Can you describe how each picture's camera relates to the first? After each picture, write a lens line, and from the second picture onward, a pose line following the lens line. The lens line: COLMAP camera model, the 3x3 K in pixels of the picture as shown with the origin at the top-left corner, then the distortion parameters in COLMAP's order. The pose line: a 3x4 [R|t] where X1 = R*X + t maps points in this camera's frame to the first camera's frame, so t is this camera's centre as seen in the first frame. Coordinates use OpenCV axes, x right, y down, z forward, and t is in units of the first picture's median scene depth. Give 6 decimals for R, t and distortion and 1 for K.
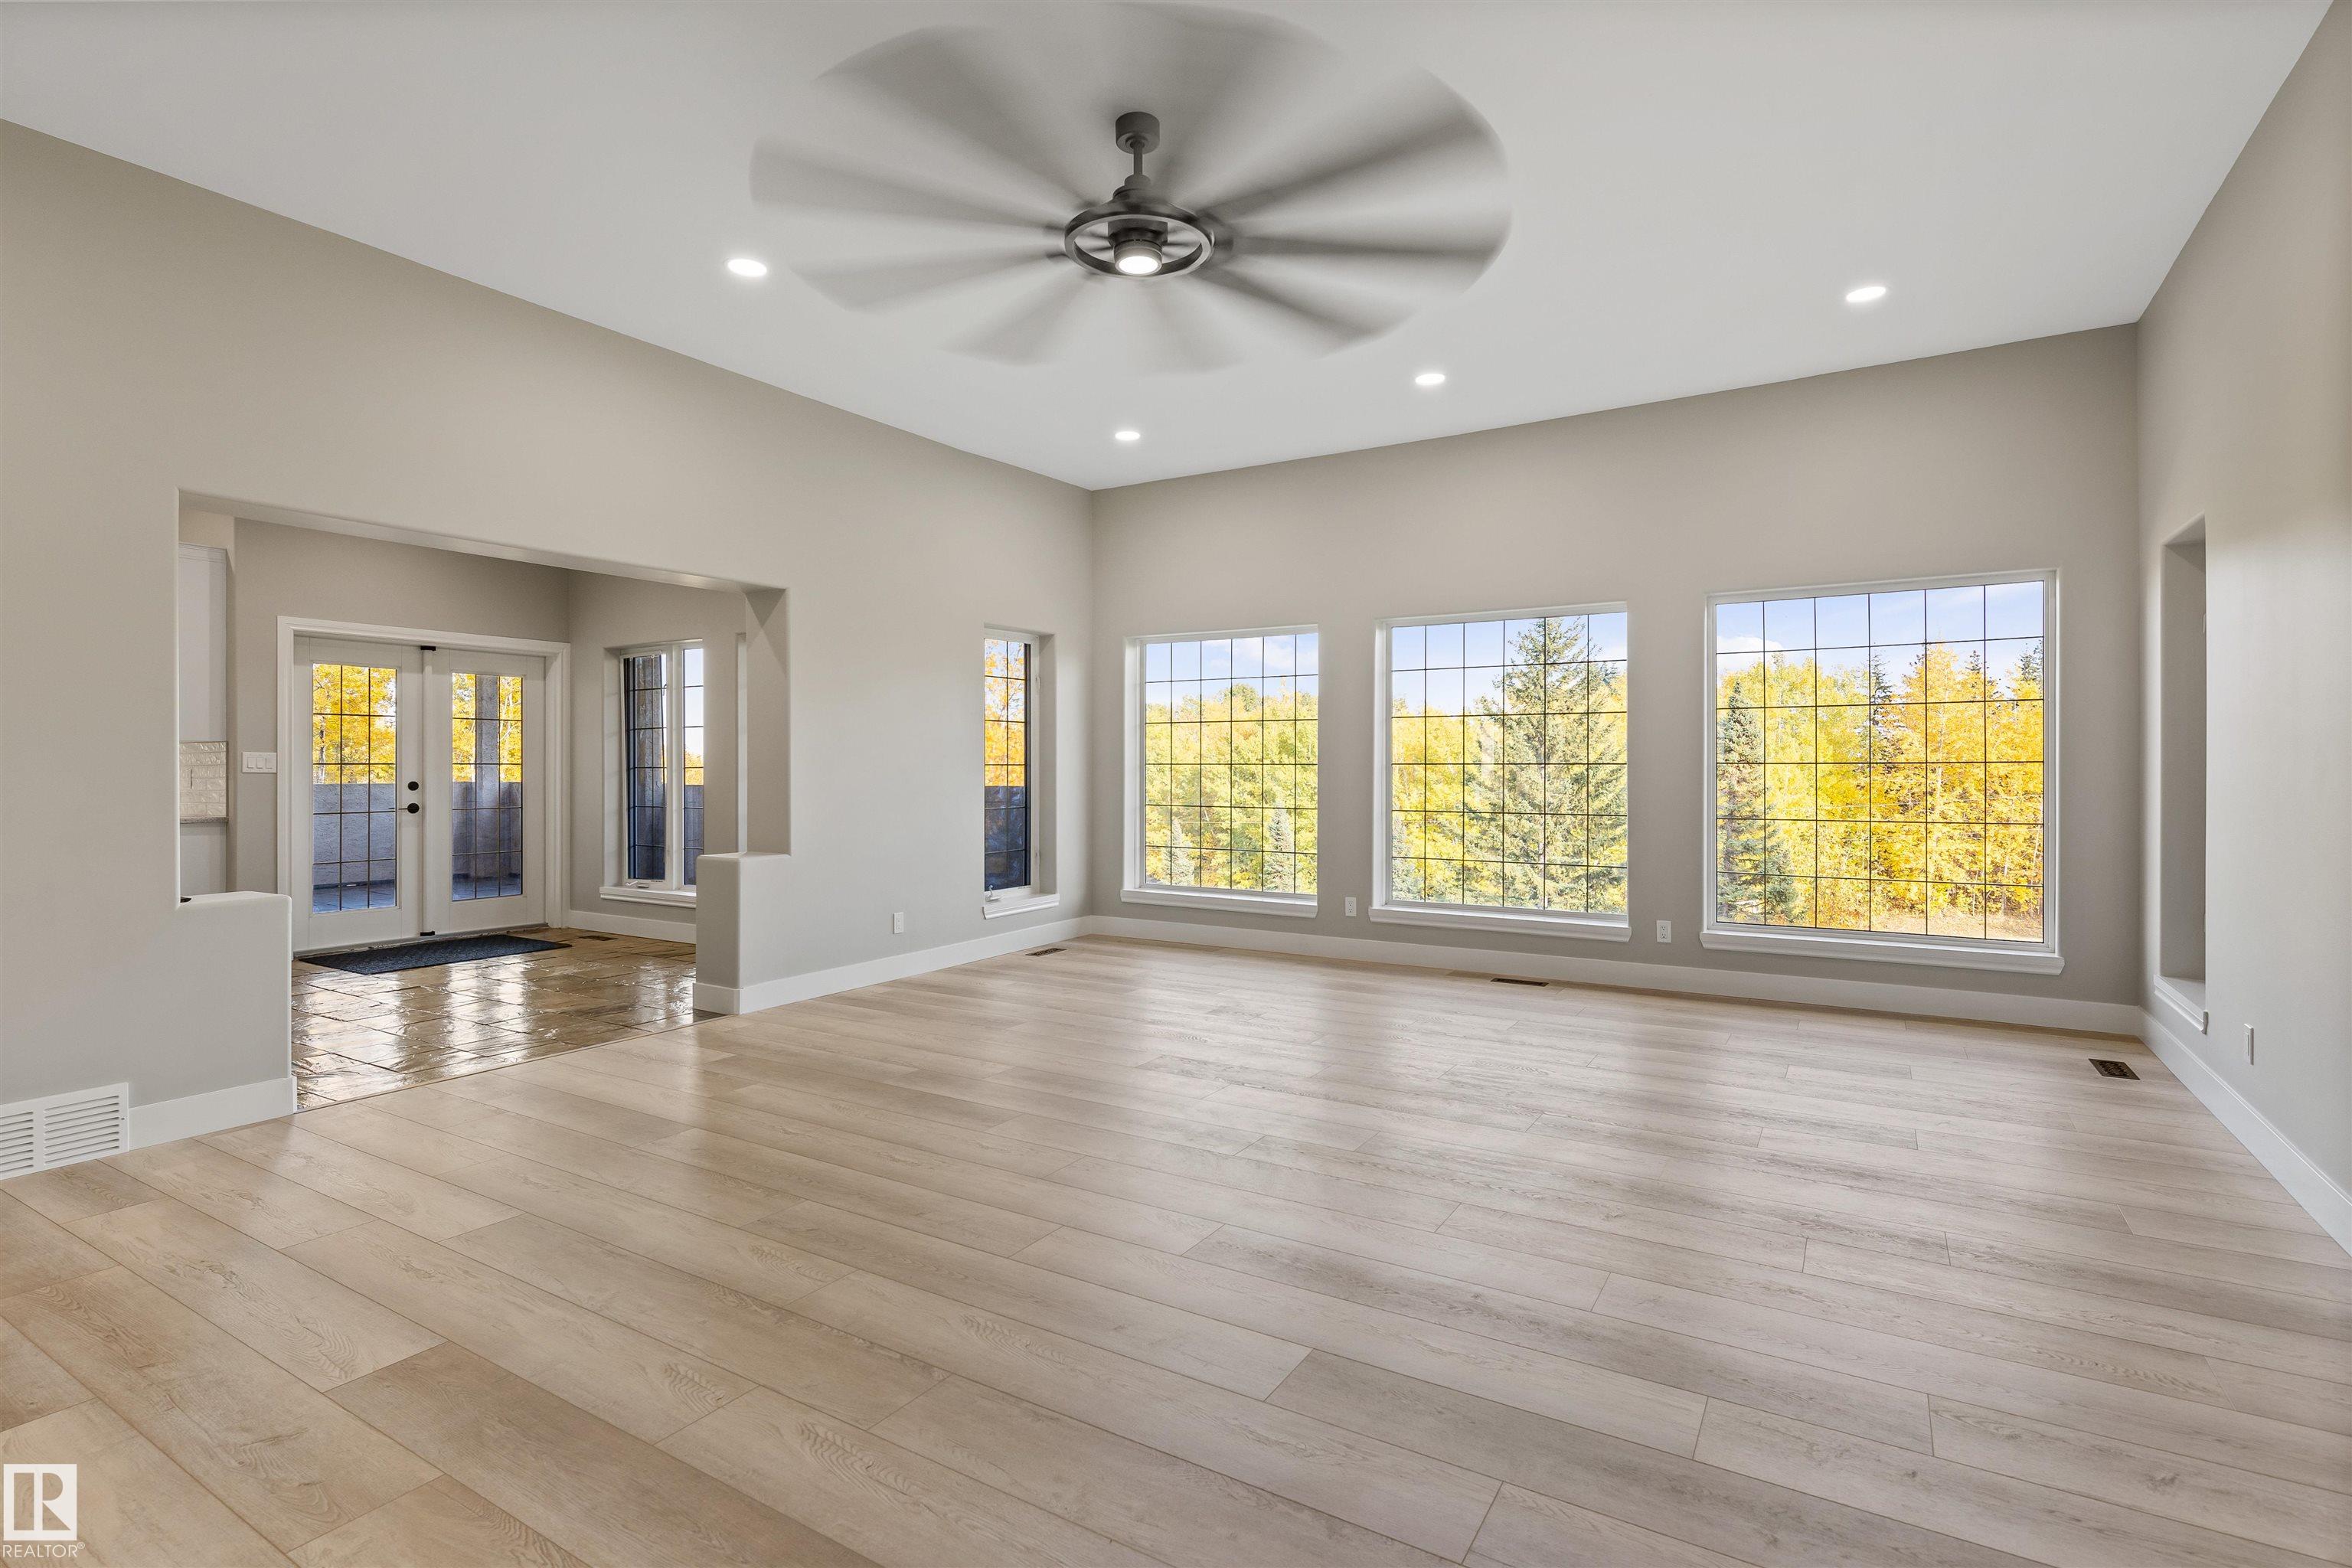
lens RADIAL K [[1126.5, 0, 1183.3], [0, 1126.5, 770.8], [0, 0, 1]] dist [0.000130, -0.001221]
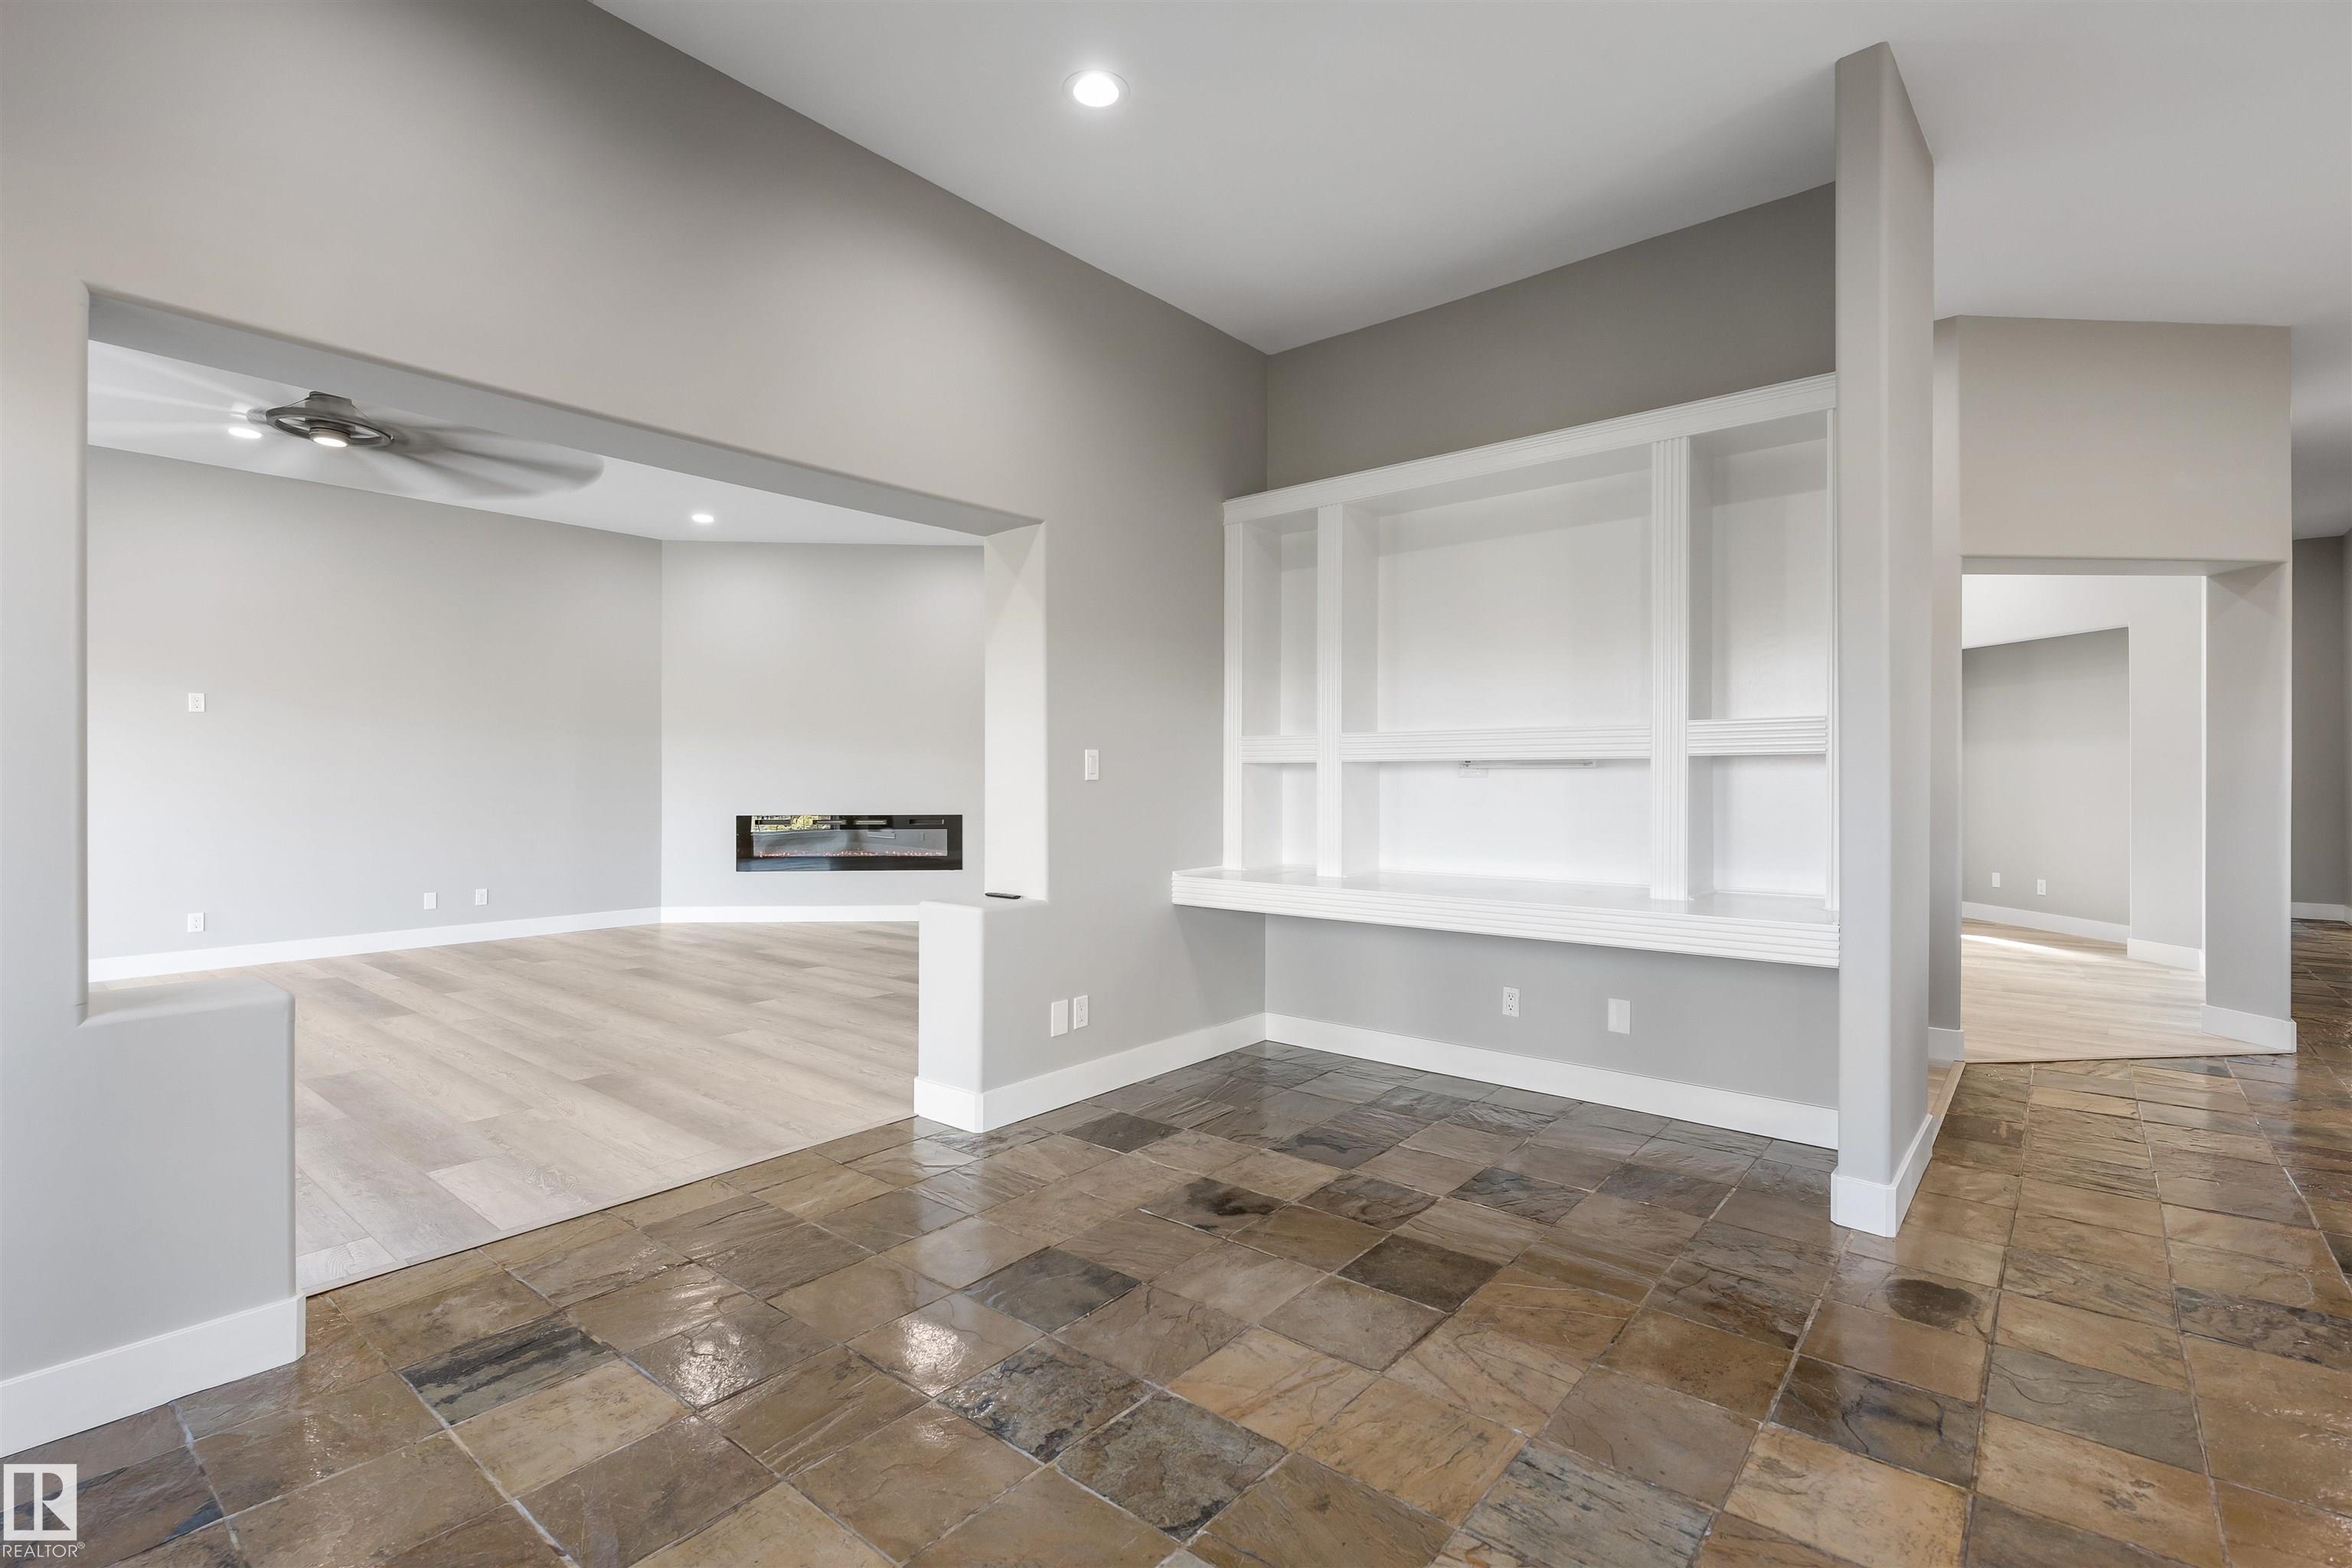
lens RADIAL K [[1058.7, 0, 1173.0], [0, 1058.7, 775.5], [0, 0, 1]] dist [-0.000502, -0.000751]
pose [[-0.991448, 0.005200, 0.130400, -0.603060], [0.005870, 0.999971, 0.004752, -0.003204], [-0.130371, 0.005477, -0.991450, 0.998127]]
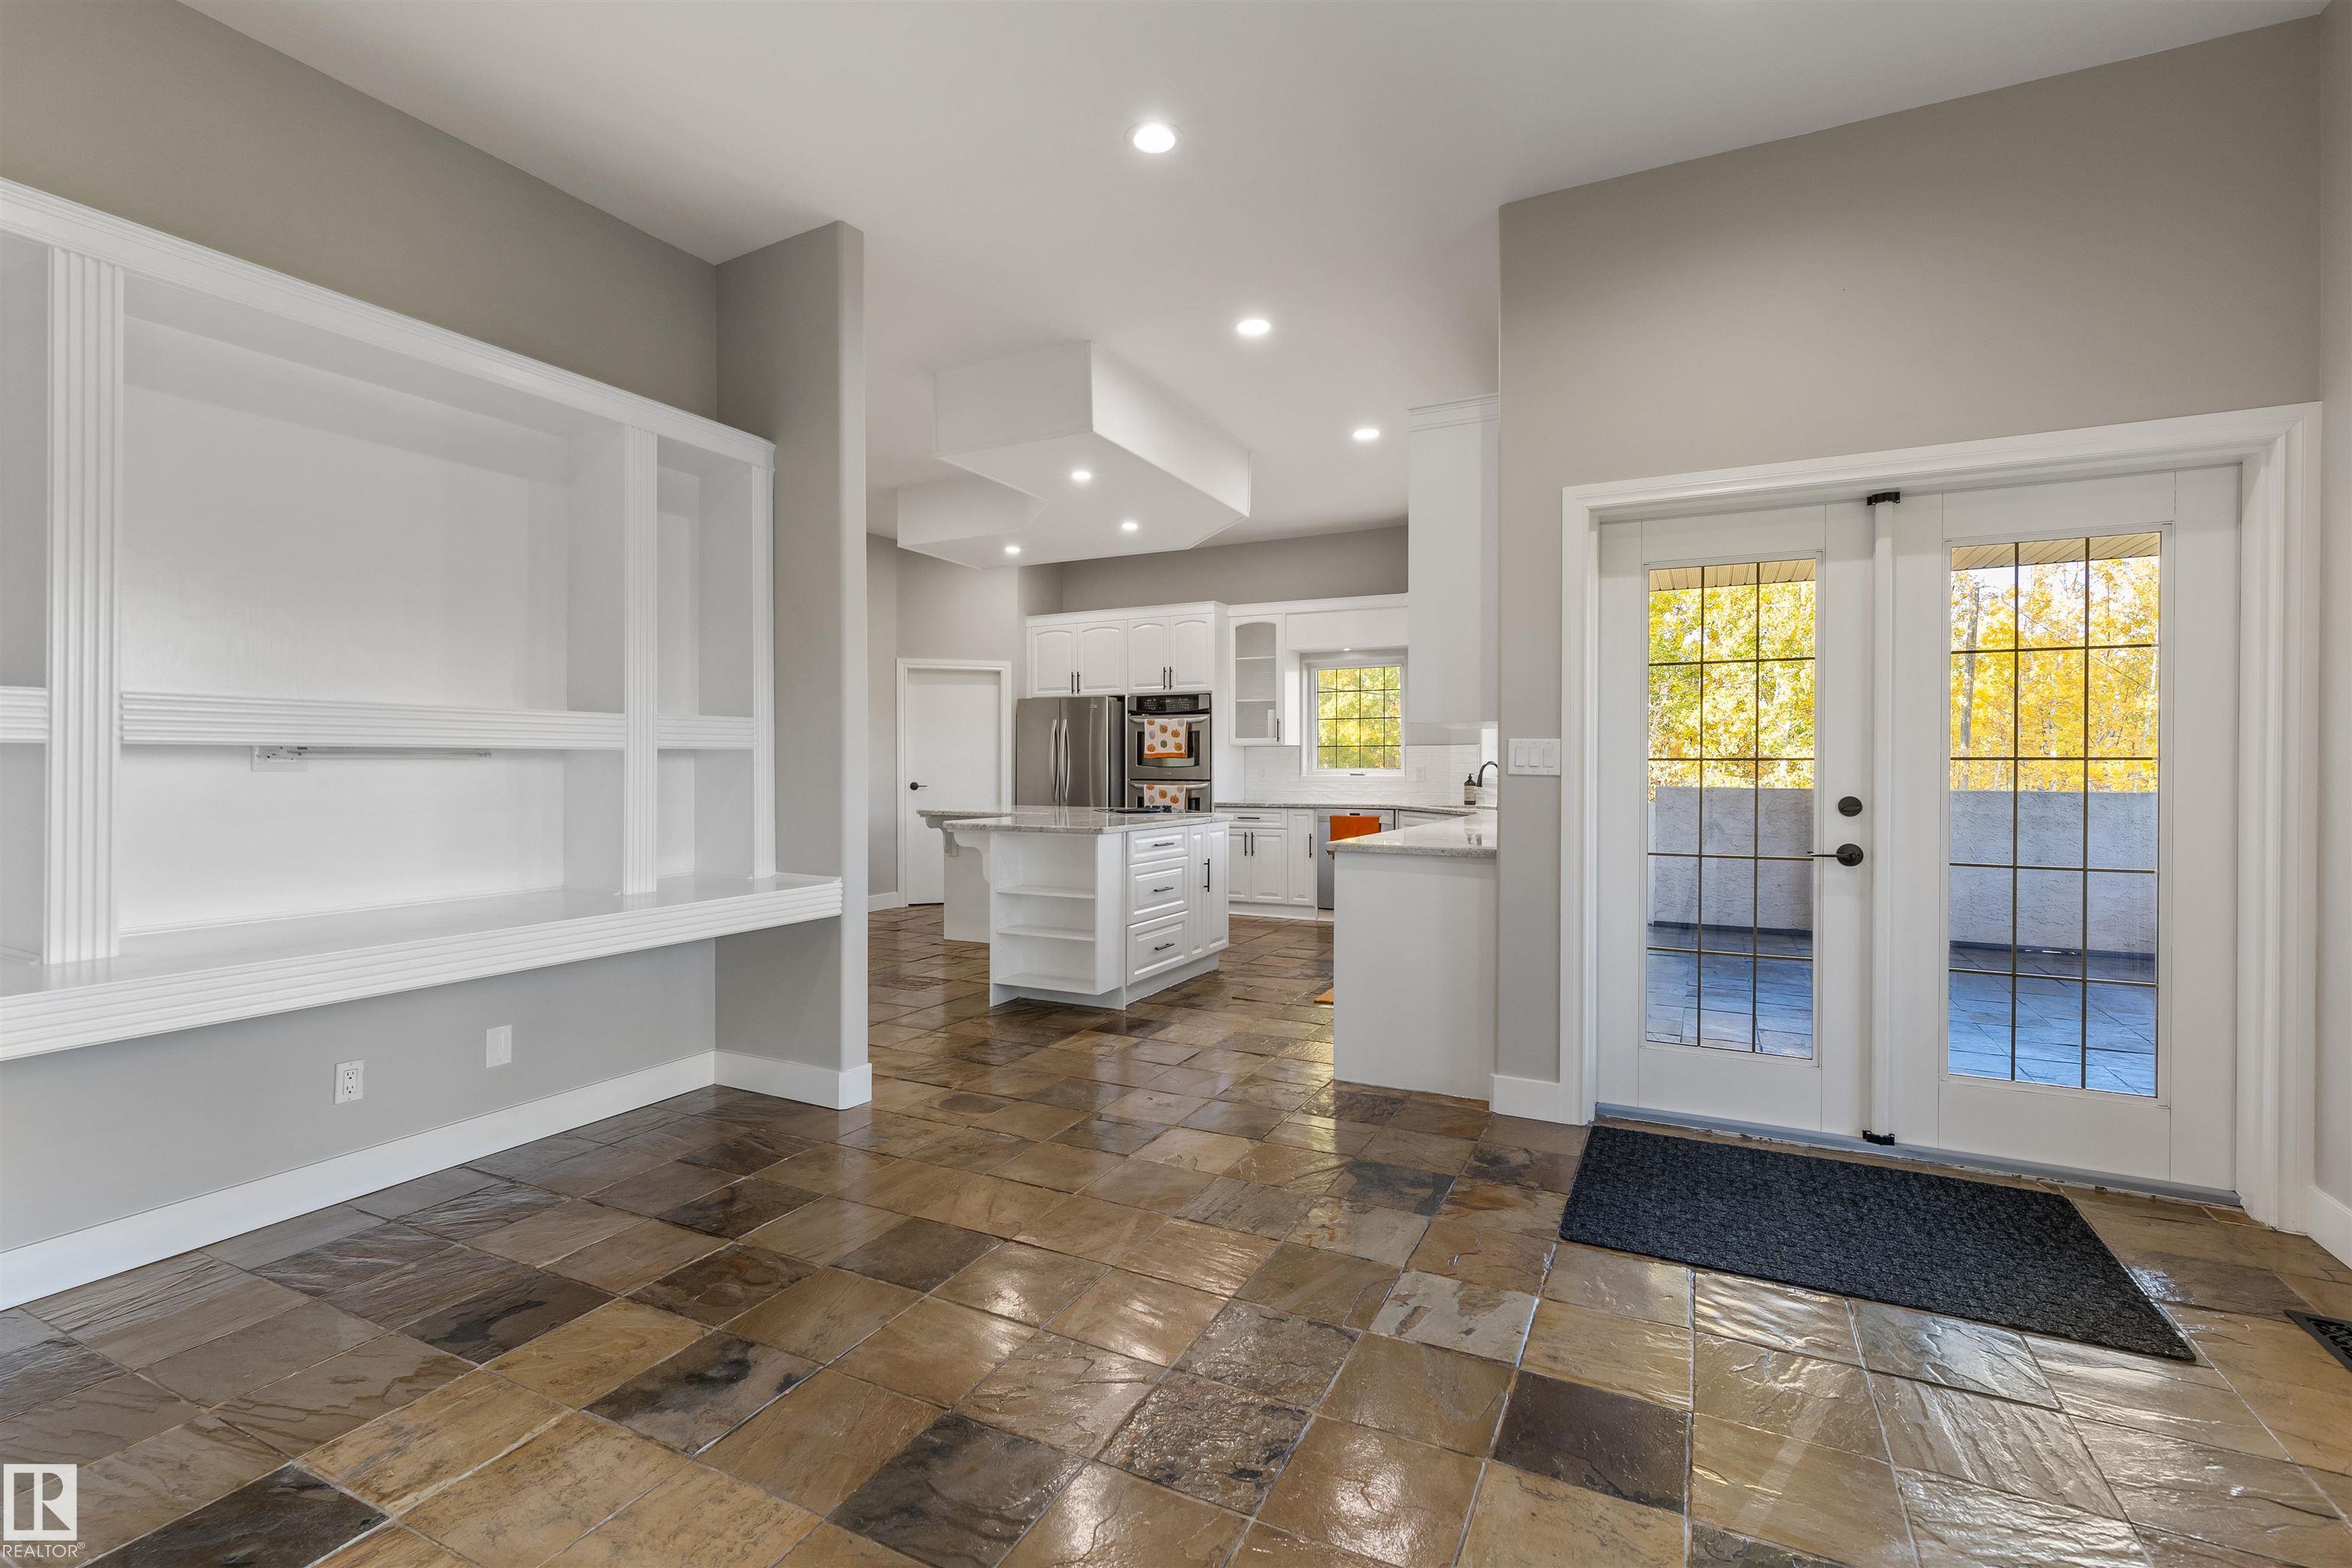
lens RADIAL K [[1021.8, 0, 1171.8], [0, 1021.8, 774.1], [0, 0, 1]] dist [0.003266, -0.000887]
pose [[0.081786, 0.006735, -0.996627, -0.298490], [-0.004194, 0.999971, 0.006413, -0.001250], [0.996641, 0.003656, 0.081812, 0.707414]]
